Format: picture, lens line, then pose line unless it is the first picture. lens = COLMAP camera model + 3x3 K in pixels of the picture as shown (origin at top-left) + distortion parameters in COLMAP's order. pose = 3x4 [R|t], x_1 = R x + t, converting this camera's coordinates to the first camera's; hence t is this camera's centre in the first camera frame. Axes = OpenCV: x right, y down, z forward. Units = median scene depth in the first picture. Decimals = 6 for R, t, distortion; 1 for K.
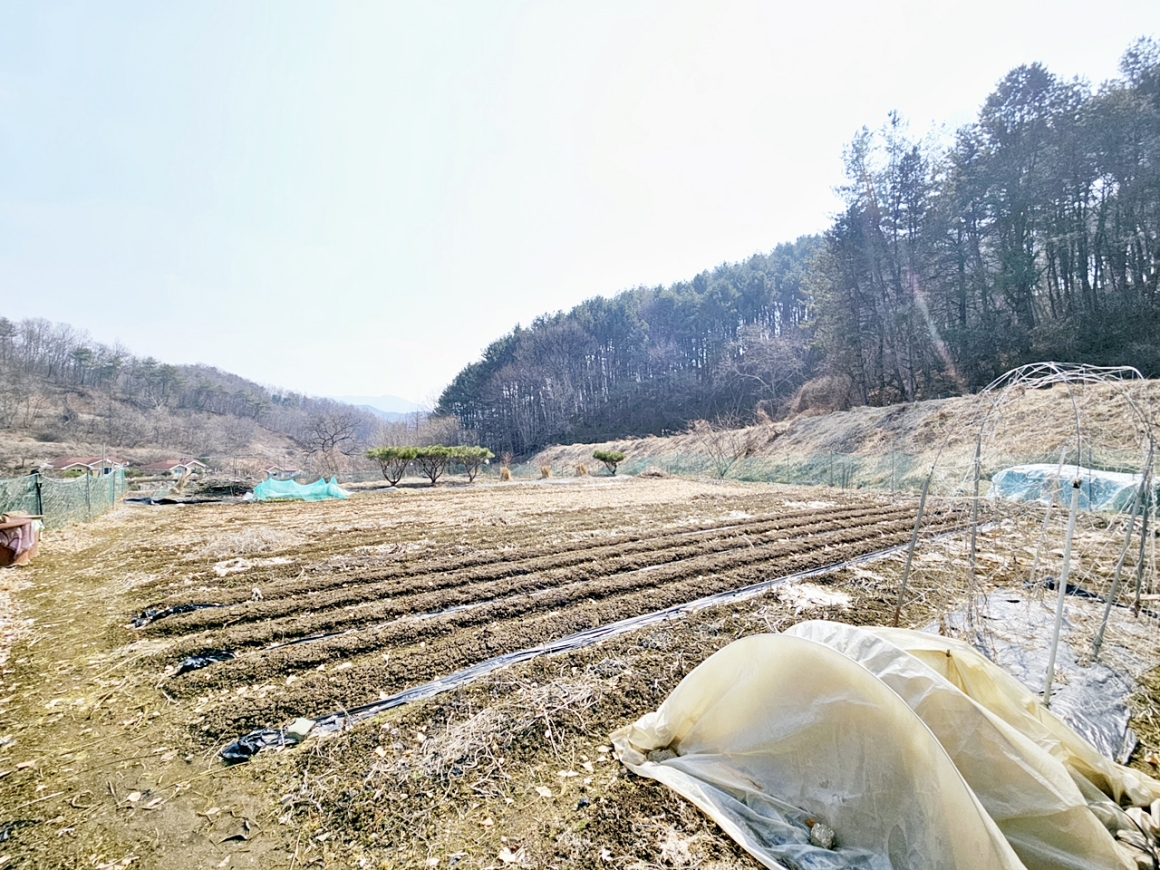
lens RADIAL K [[474.8, 0, 579.2], [0, 474.8, 432.4], [0, 0, 1]] dist [-0.002857, 0.001338]
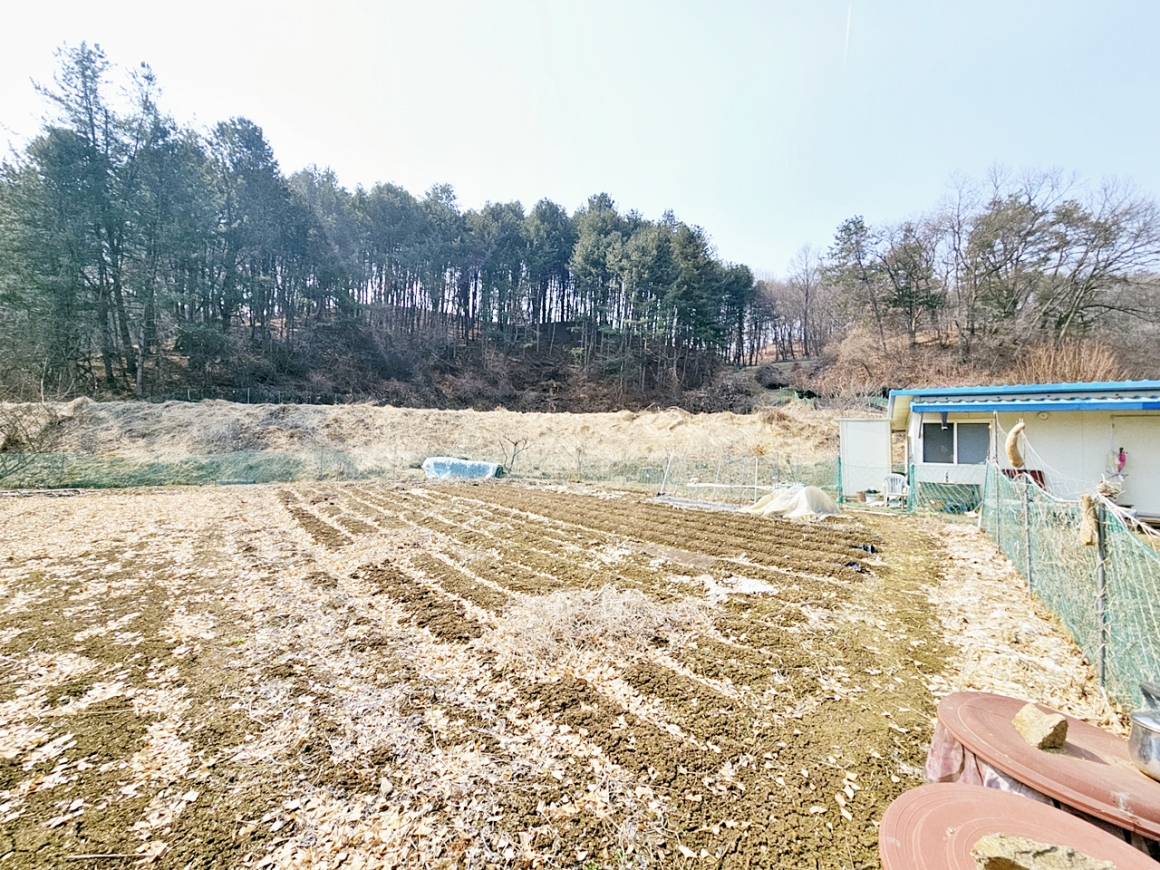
lens RADIAL K [[474.8, 0, 579.1], [0, 474.8, 432.6], [0, 0, 1]] dist [-0.002857, 0.001338]
pose [[-0.088180, 0.040397, 0.995285, -0.112649], [-0.049455, 0.997768, -0.044880, 0.004822], [-0.994876, -0.053179, -0.085985, 0.098233]]
